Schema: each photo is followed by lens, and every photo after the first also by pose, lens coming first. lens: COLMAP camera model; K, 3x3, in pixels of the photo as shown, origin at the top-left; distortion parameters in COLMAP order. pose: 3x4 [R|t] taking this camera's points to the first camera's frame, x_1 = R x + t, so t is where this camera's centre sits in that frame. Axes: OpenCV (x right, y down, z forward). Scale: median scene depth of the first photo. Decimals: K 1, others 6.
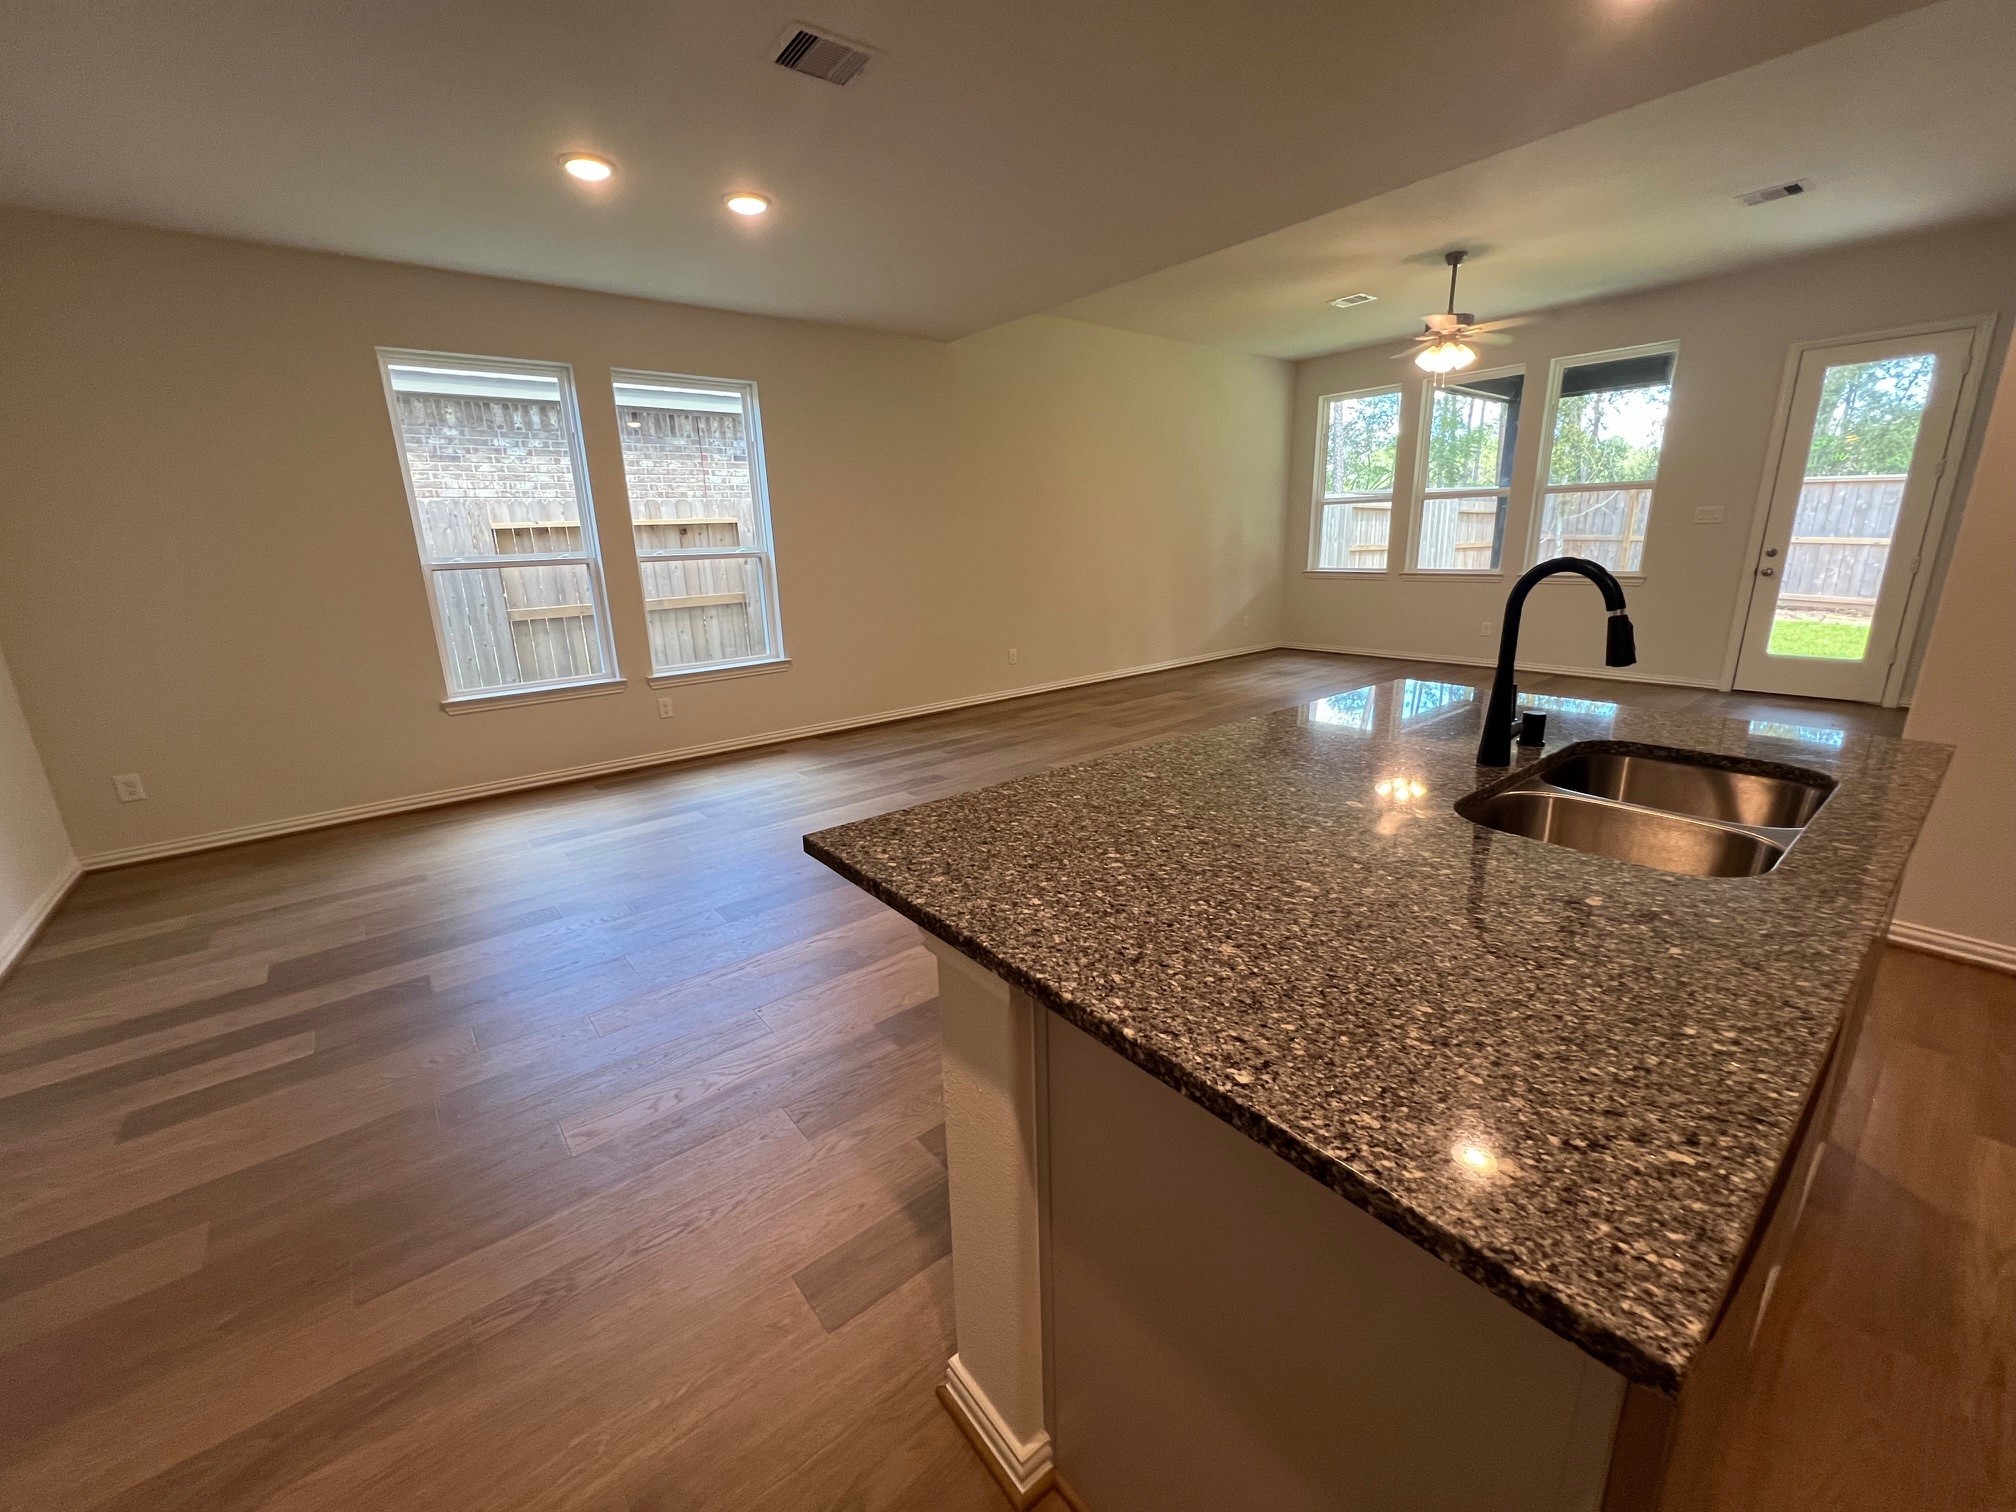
lens RADIAL K [[838.5, 0, 1008.0], [0, 838.5, 756.0], [0, 0, 1]] dist [0.003229, 0.000385]
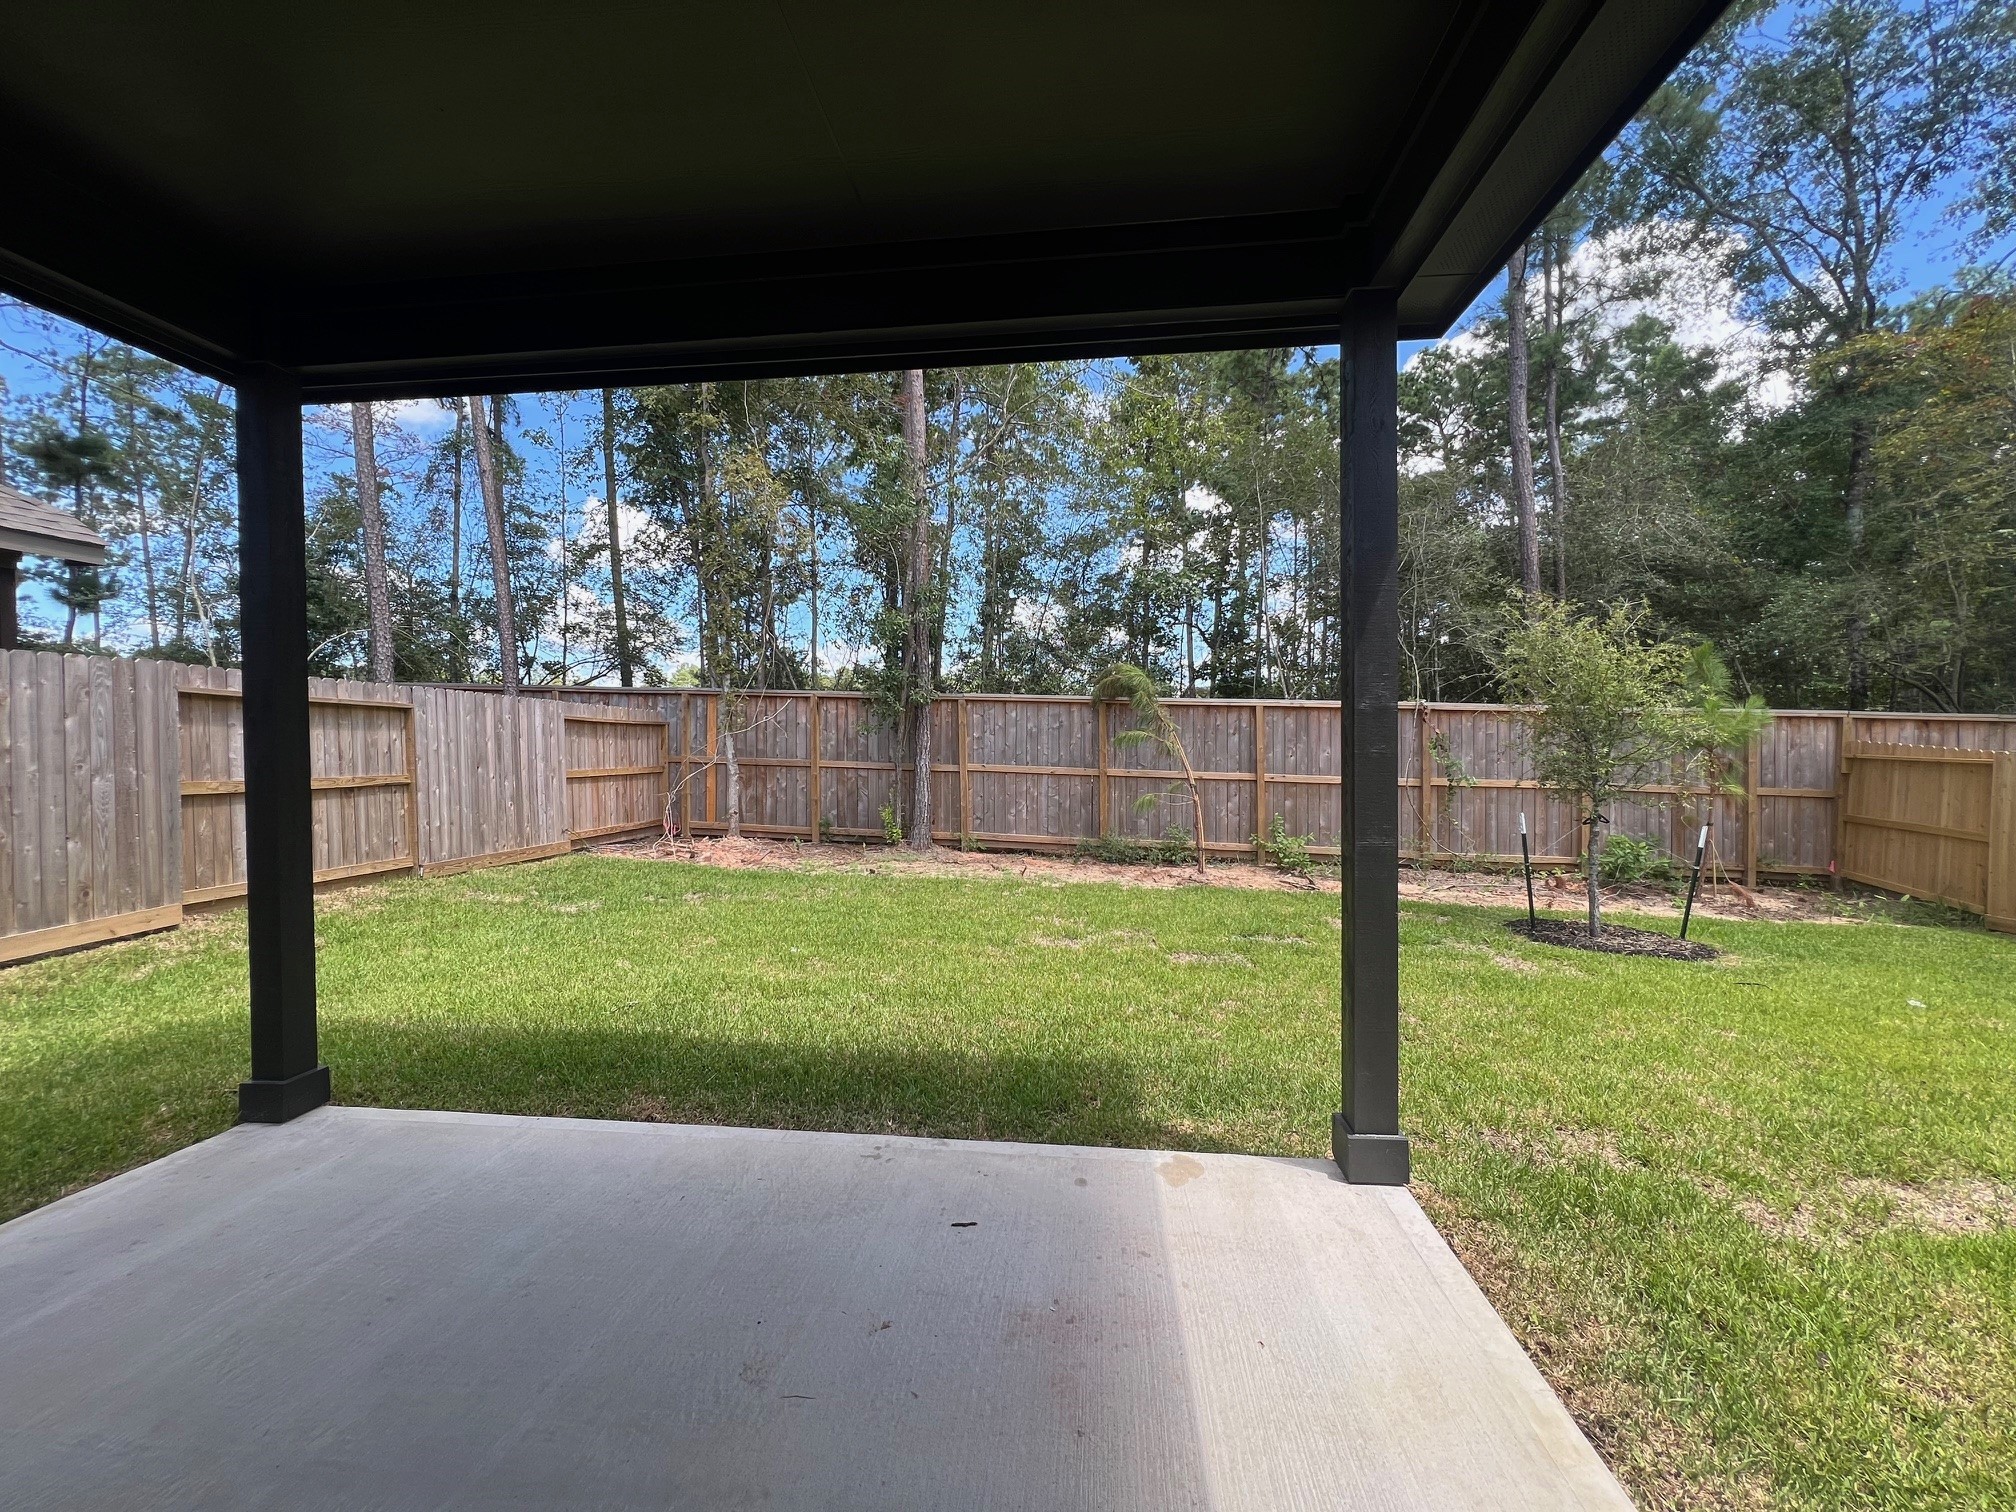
lens RADIAL K [[813.0, 0, 1003.4], [0, 813.0, 749.8], [0, 0, 1]] dist [0.000310, 0.000439]
pose [[0.705169, 0.014651, 0.708888, 0.403283], [0.168363, 0.967732, -0.187480, -0.125809], [-0.688760, 0.251555, 0.679948, 0.456883]]
